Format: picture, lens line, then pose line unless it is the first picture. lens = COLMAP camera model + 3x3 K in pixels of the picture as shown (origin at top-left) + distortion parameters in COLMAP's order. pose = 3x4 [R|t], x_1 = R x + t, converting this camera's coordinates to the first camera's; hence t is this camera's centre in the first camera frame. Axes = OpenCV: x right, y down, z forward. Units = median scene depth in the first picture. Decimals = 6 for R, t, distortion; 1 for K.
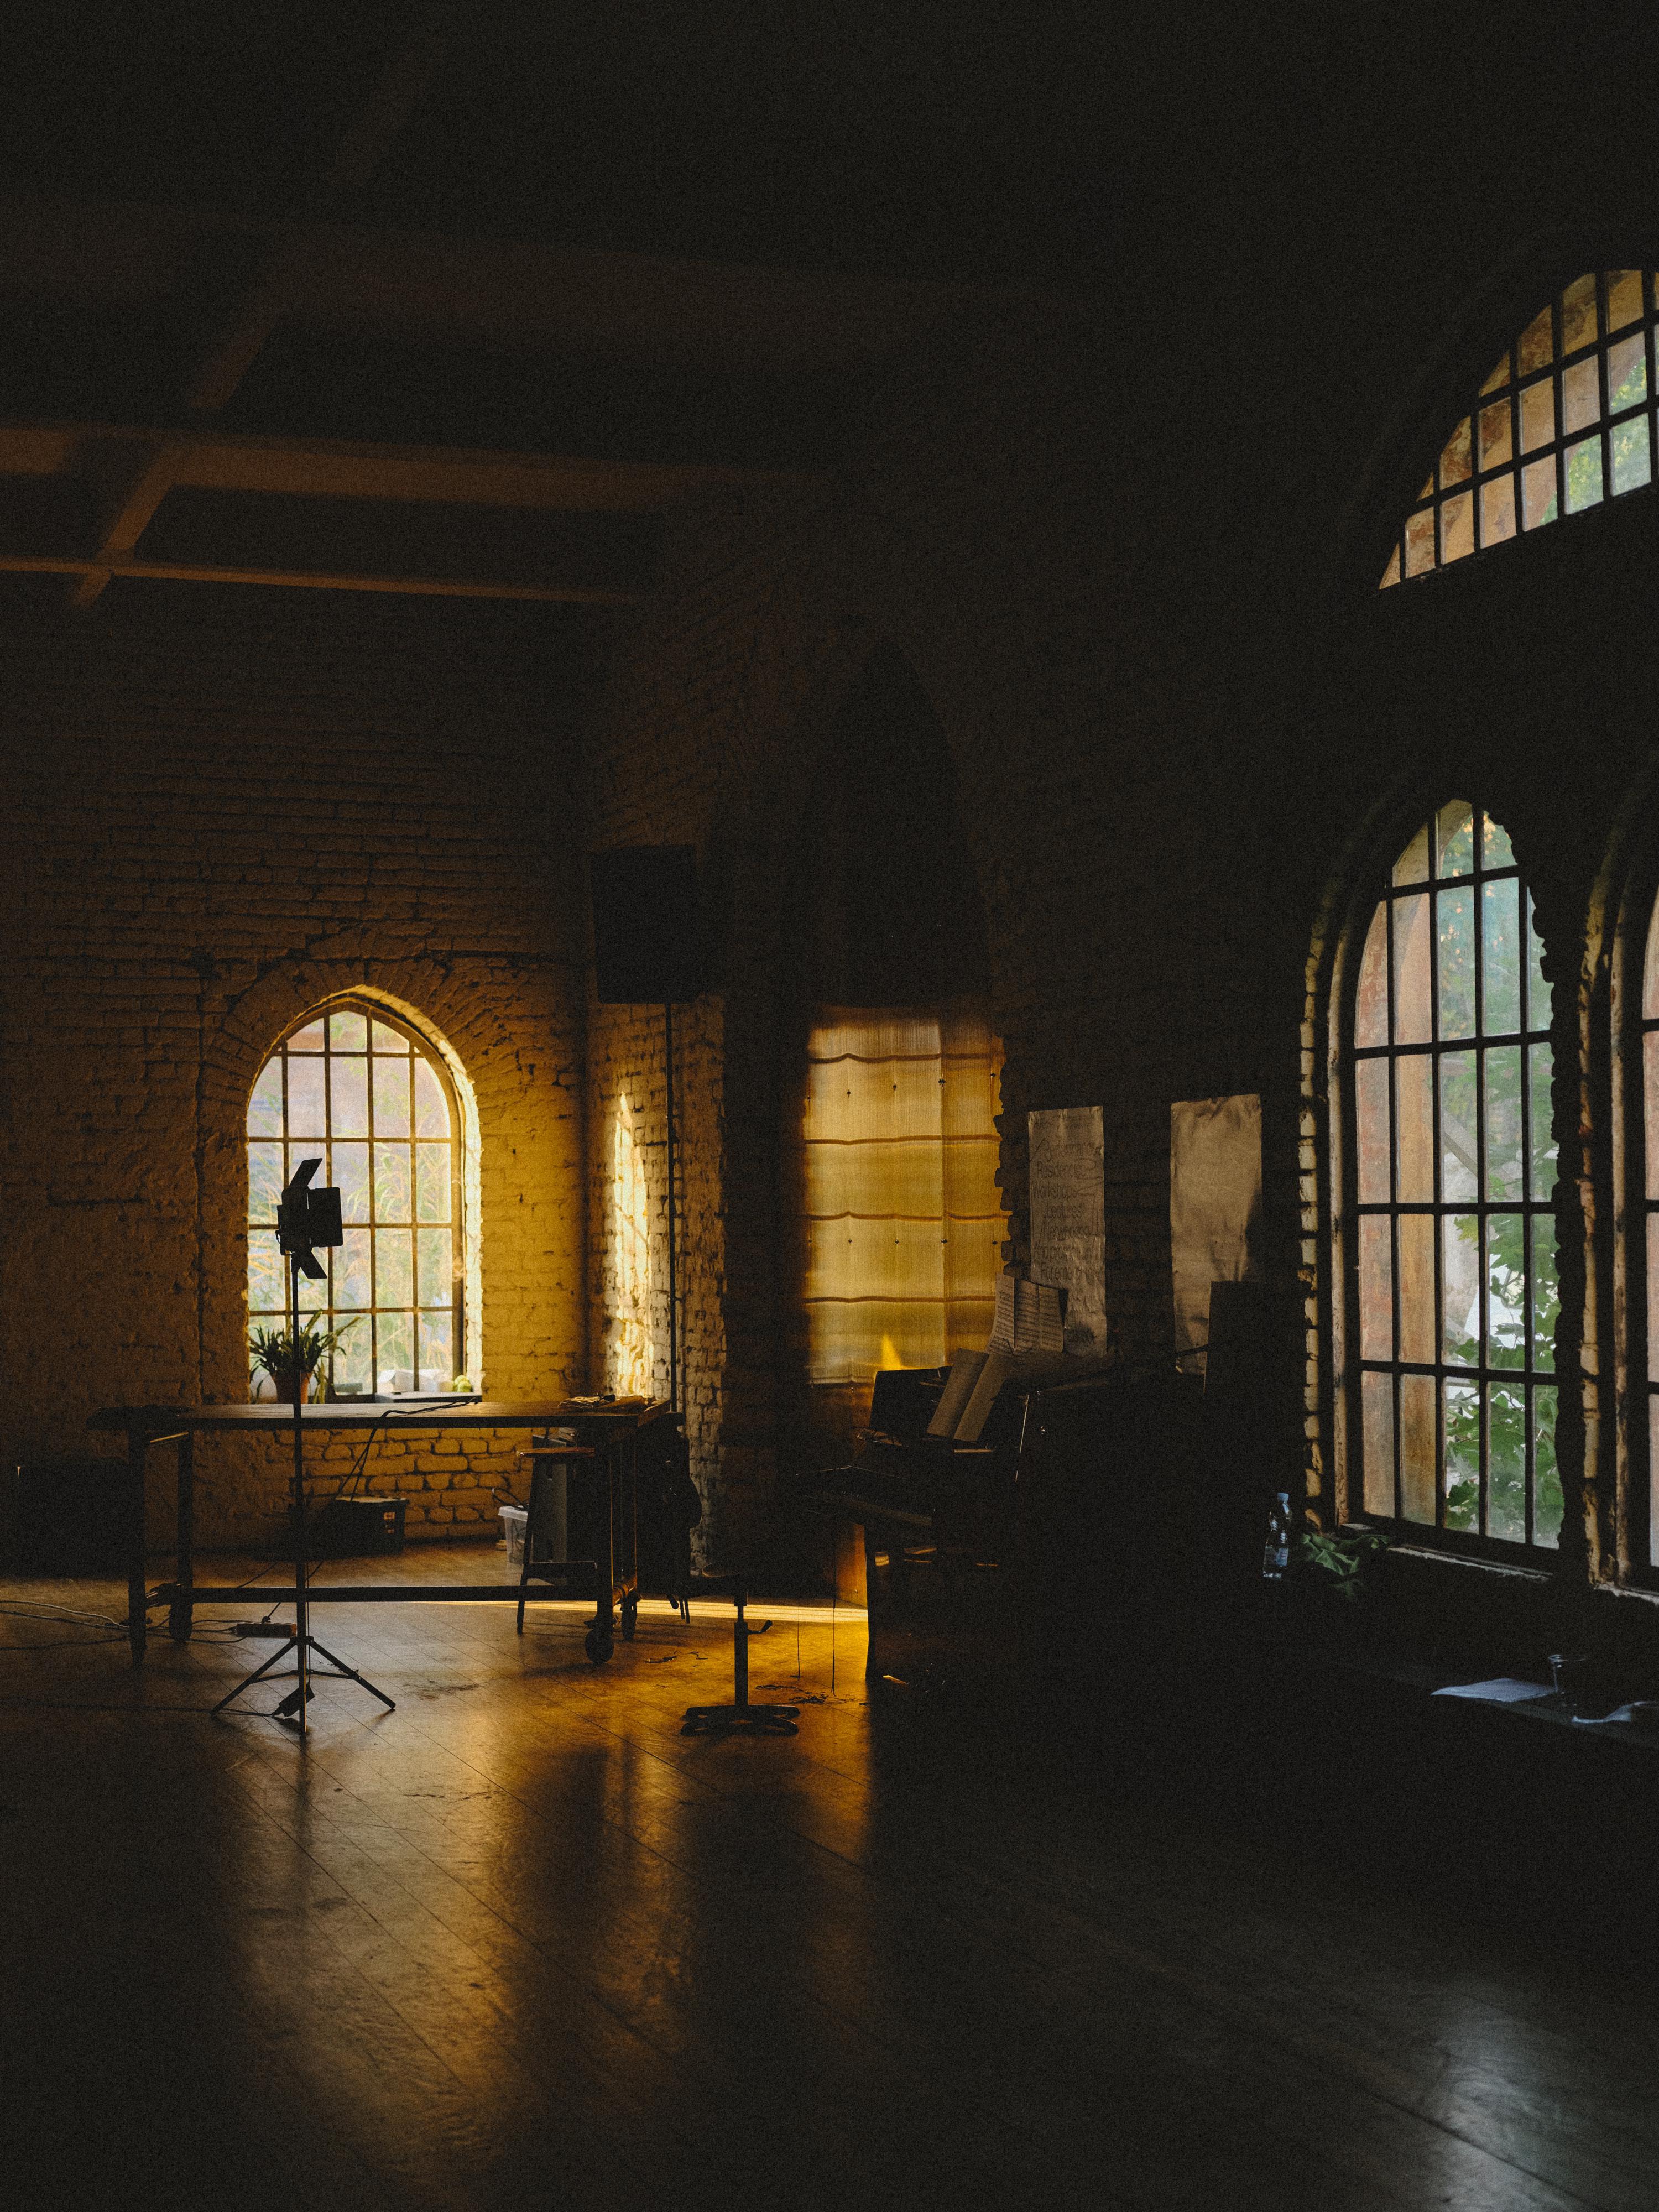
lens RADIAL K [[3135.7, 0, 829.5], [0, 3135.7, 1106.0], [0, 0, 1]] dist [-0.011903, 0.067009]
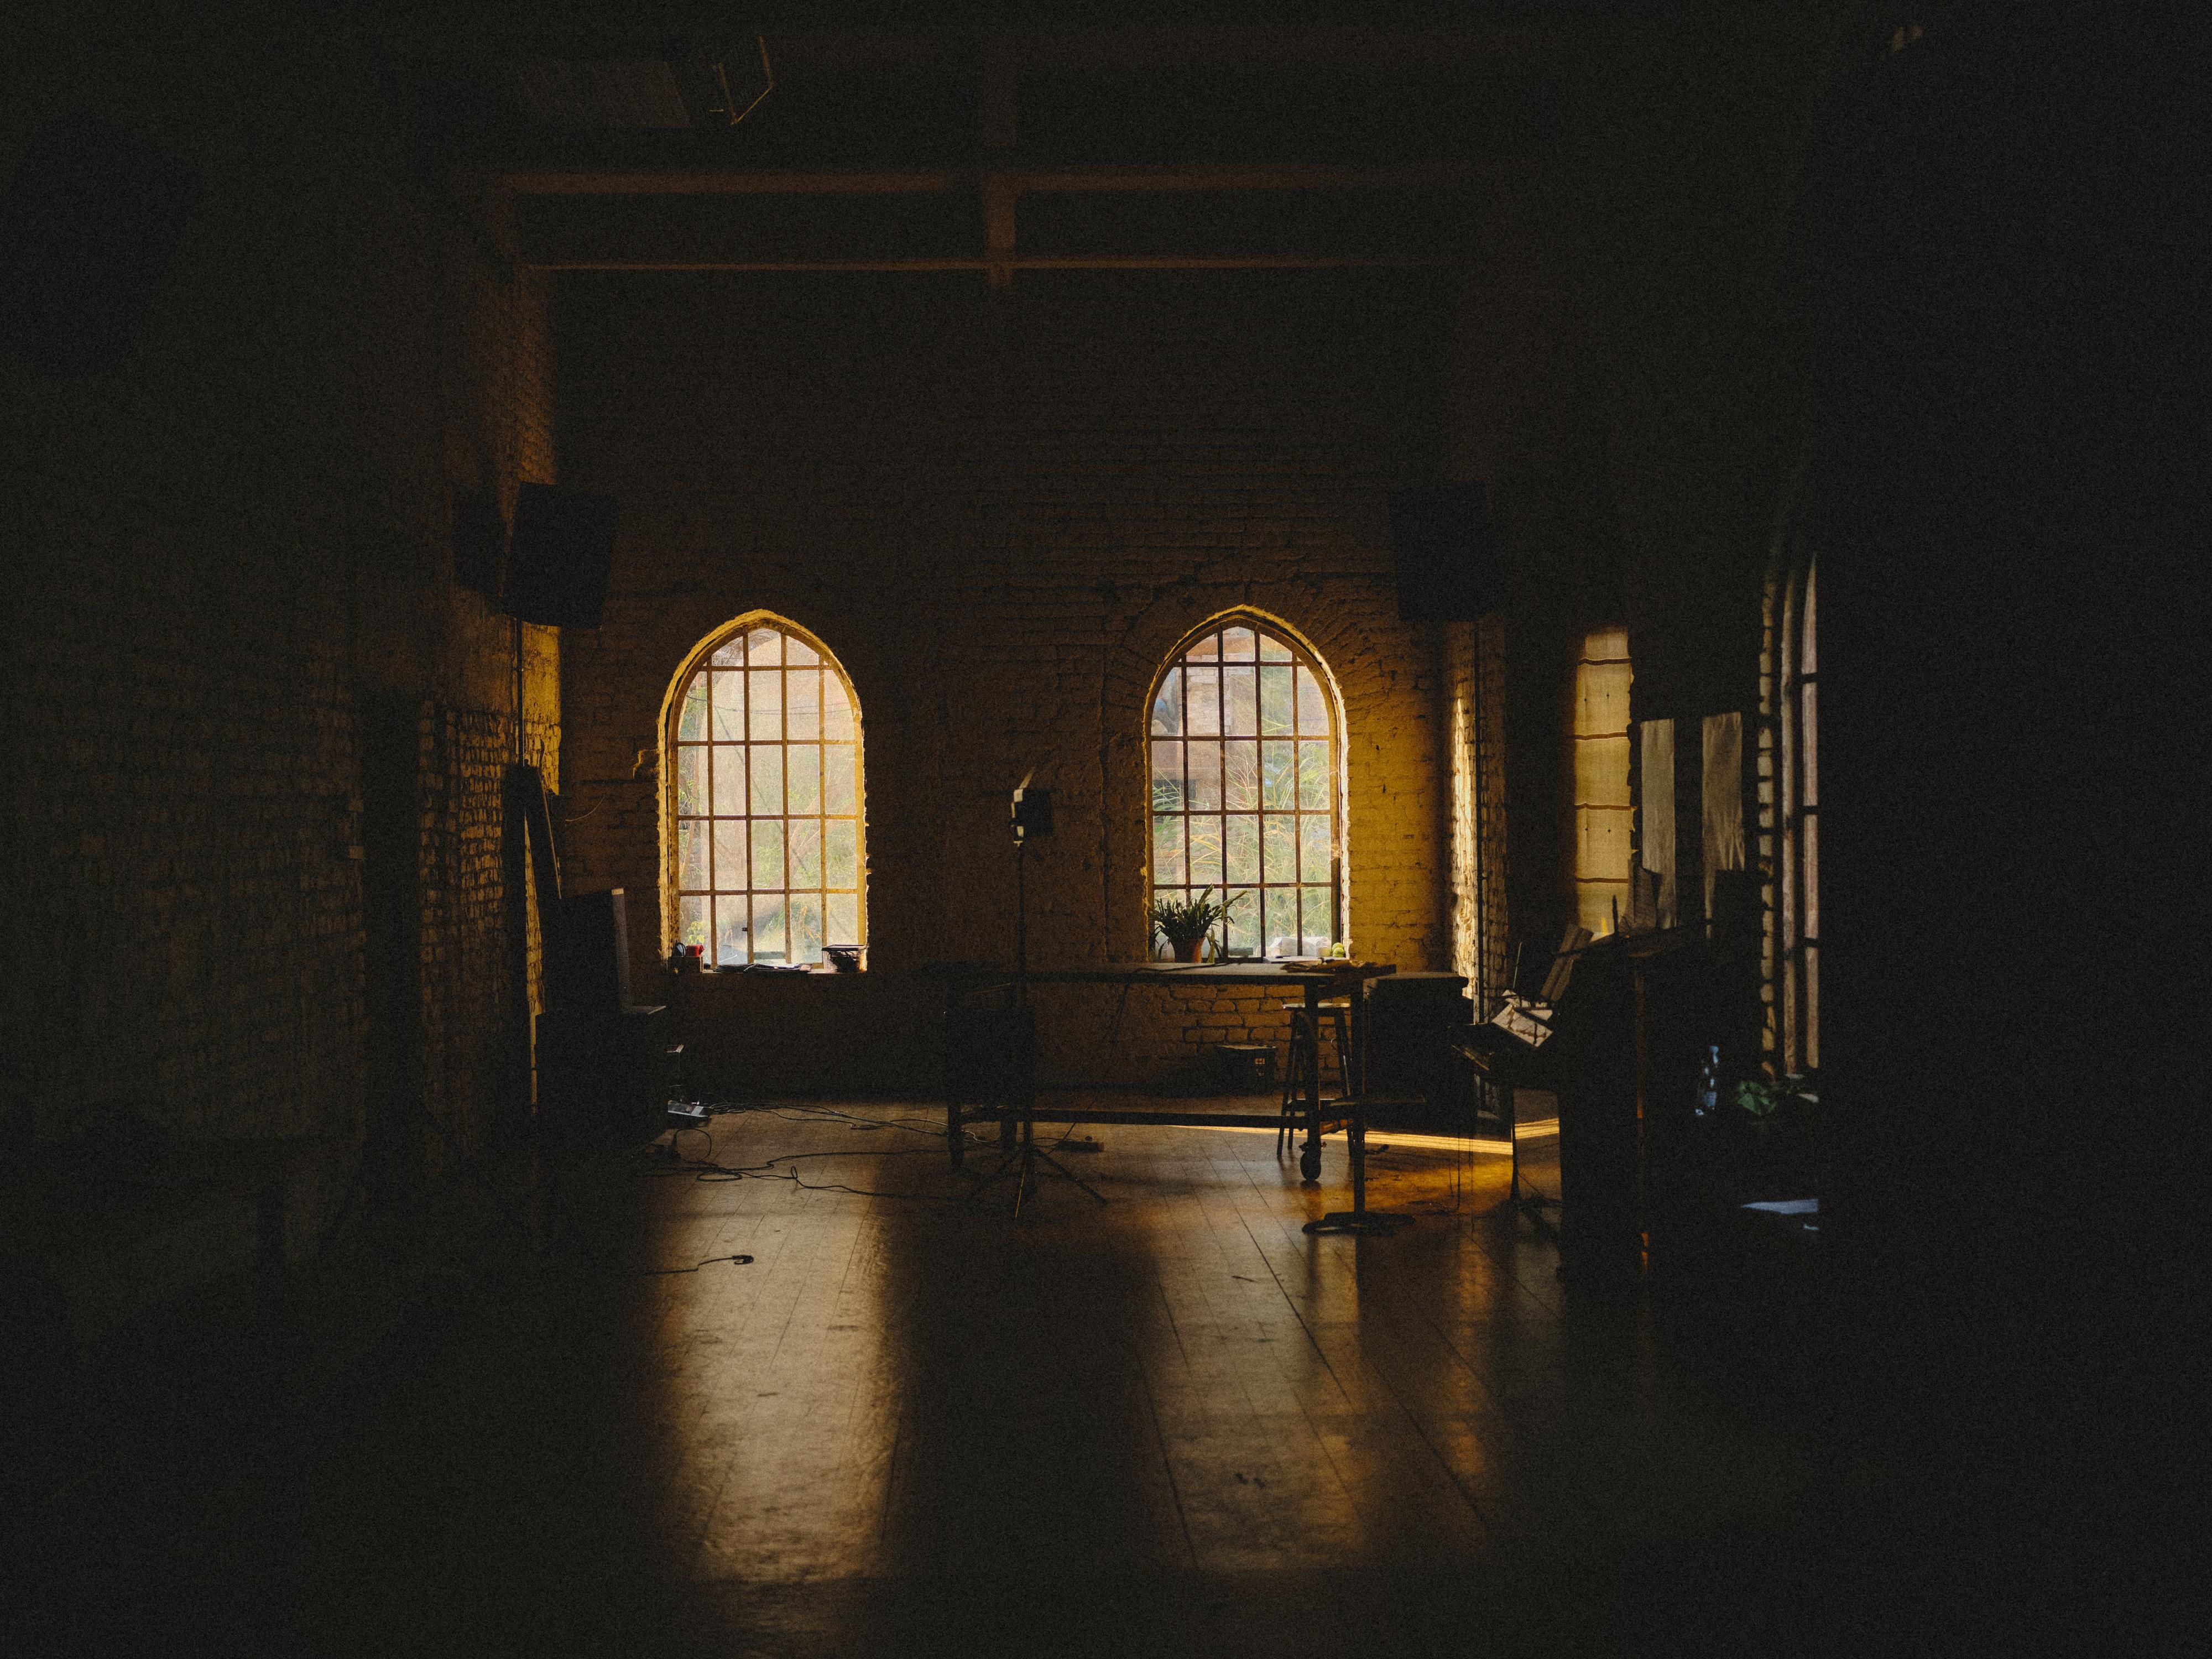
lens RADIAL K [[3135.7, 0, 1106.0], [0, 3135.7, 829.5], [0, 0, 1]] dist [-0.011903, 0.067009]
pose [[0.949651, 0.003811, -0.313287, 0.166327], [0.011406, 0.998843, 0.046724, -0.010409], [0.313103, -0.047944, 0.948508, -0.118173]]
